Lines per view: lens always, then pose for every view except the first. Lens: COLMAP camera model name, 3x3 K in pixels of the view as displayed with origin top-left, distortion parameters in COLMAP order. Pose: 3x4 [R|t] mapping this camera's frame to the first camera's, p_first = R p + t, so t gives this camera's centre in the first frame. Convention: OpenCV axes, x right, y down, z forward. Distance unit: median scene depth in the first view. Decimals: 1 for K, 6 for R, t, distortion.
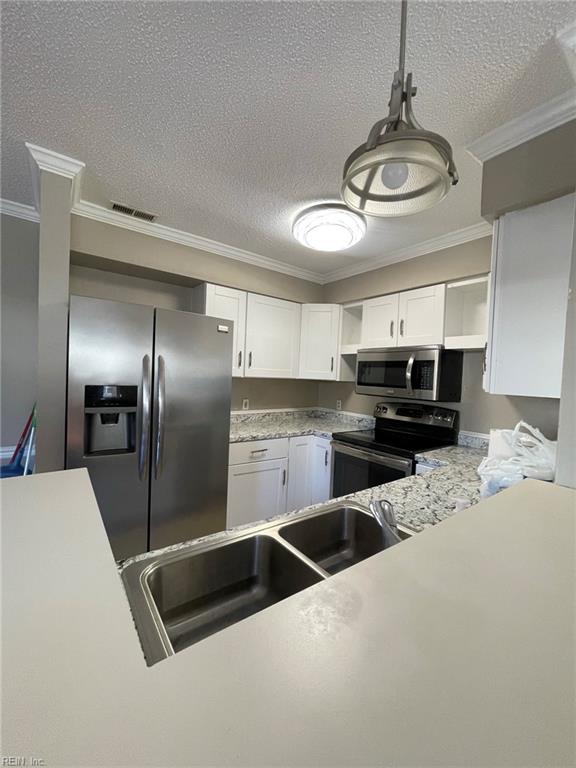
lens RADIAL K [[309.3, 0, 288.0], [0, 309.3, 384.0], [0, 0, 1]] dist [-0.000943, 0.000336]
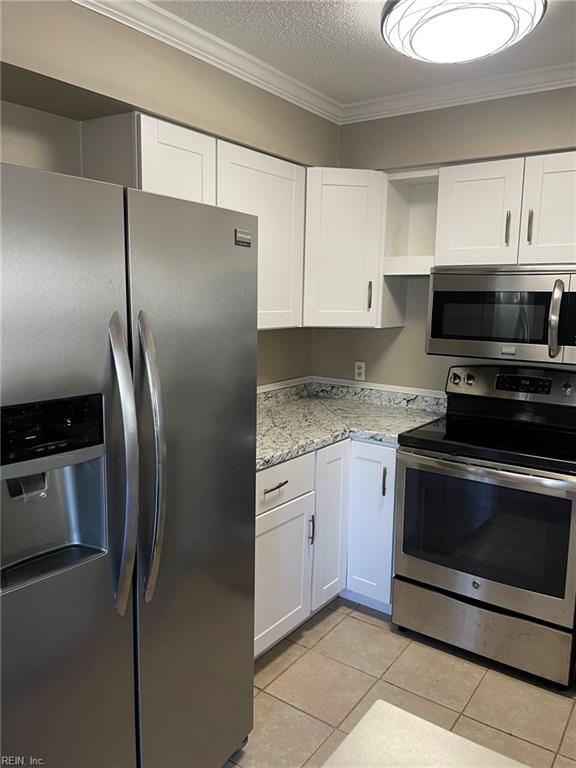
lens RADIAL K [[582.1, 0, 289.0], [0, 582.1, 379.3], [0, 0, 1]] dist [0.094867, -0.140358]
pose [[0.952484, -0.070035, 0.296427, -0.314260], [0.032236, 0.990919, 0.130538, -0.065727], [-0.302878, -0.114779, 0.946092, 0.140897]]
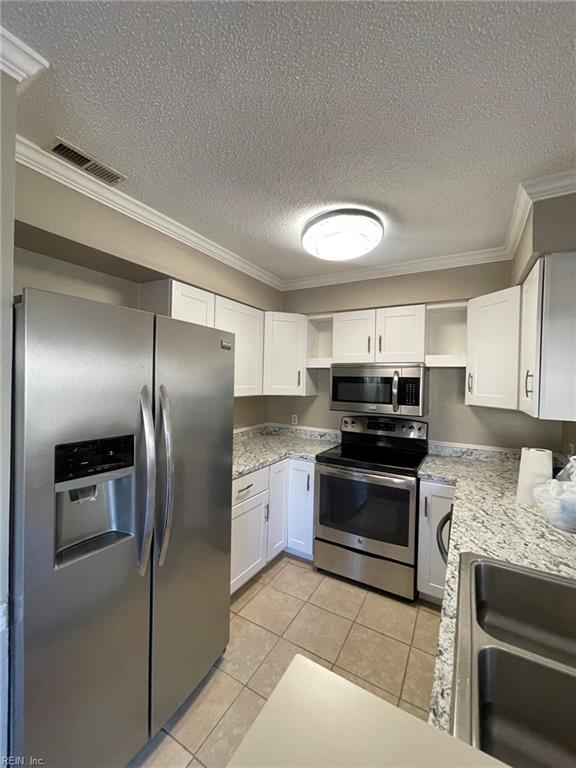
lens RADIAL K [[309.3, 0, 288.0], [0, 309.3, 384.0], [0, 0, 1]] dist [-0.000943, 0.000336]
pose [[0.920537, -0.027983, 0.389653, -0.287500], [0.028361, 0.999586, 0.004784, -0.060568], [-0.389626, 0.006647, 0.920949, 0.177590]]
